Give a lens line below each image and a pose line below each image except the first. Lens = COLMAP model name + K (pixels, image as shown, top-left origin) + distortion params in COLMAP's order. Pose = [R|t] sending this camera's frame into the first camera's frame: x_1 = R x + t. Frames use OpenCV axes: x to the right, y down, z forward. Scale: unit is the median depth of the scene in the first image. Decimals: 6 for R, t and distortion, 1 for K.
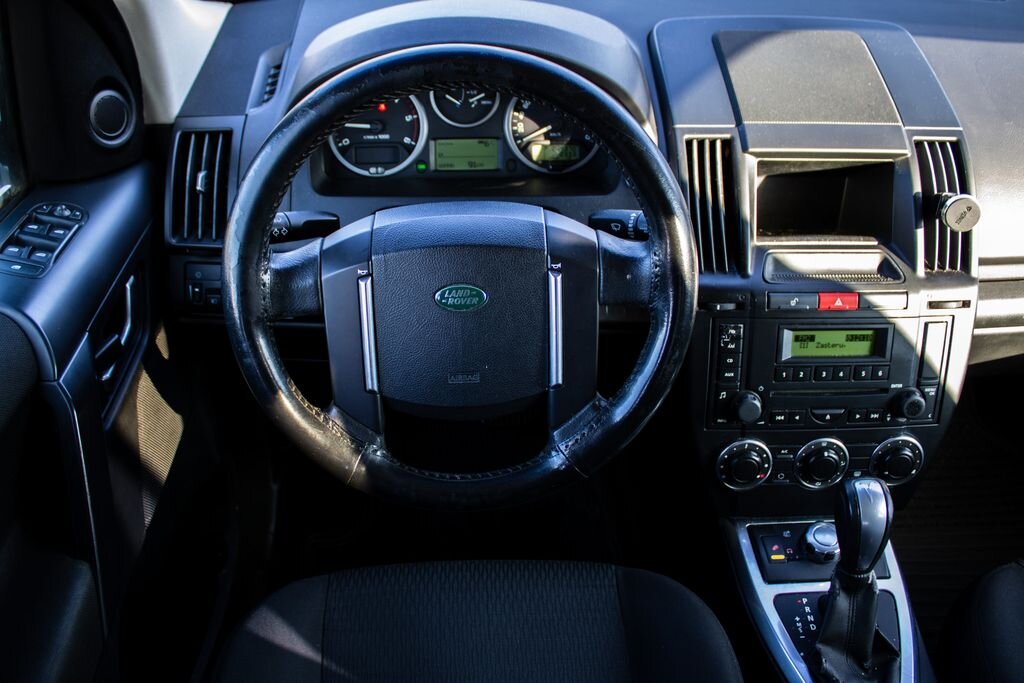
lens RADIAL K [[920.6, 0, 512.0], [0, 920.6, 341.5], [0, 0, 1]] dist [-0.146026, 0.140556]
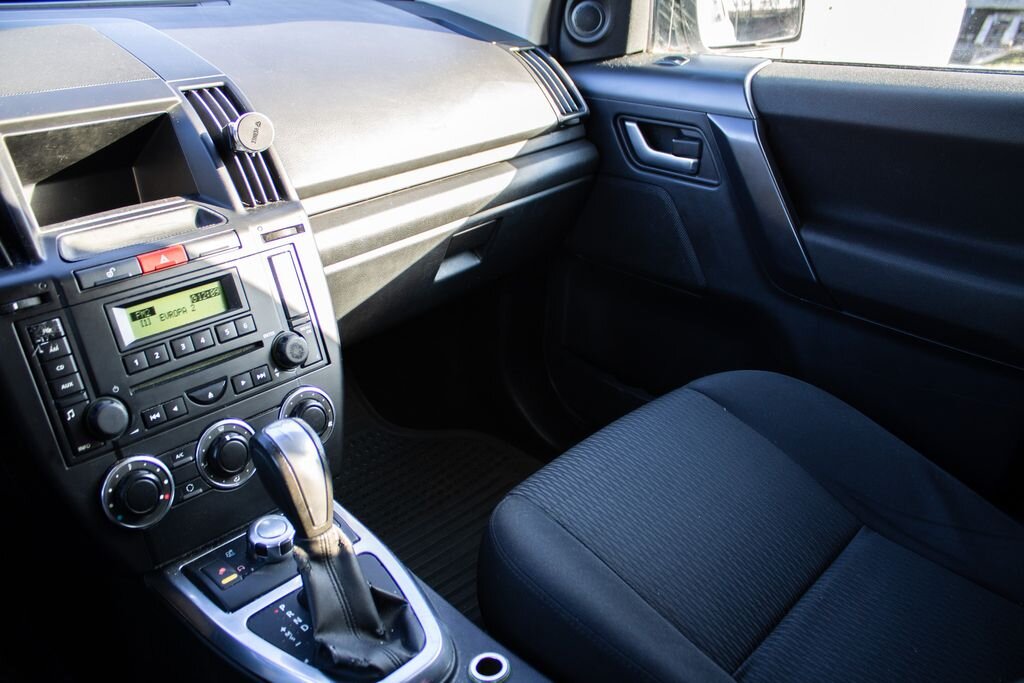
lens RADIAL K [[842.2, 0, 512.0], [0, 842.2, 341.5], [0, 0, 1]] dist [-0.172396, 0.145113]
pose [[0.710432, -0.308450, 0.632571, 0.082952], [0.441638, 0.895220, -0.059476, 0.208256], [-0.547945, 0.321620, 0.772216, 0.250837]]
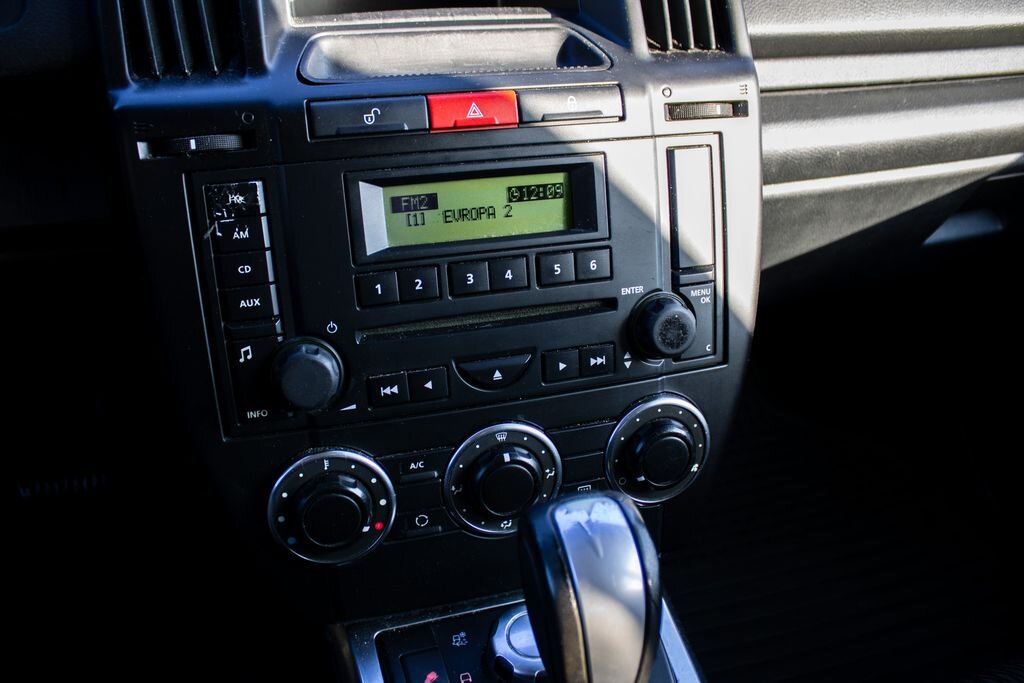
lens RADIAL K [[842.2, 0, 512.0], [0, 842.2, 341.5], [0, 0, 1]] dist [-0.172396, 0.145113]
pose [[0.967165, -0.121223, 0.223378, 0.266019], [0.139168, 0.988042, -0.066368, 0.096521], [-0.212661, 0.095276, 0.972470, 0.590863]]
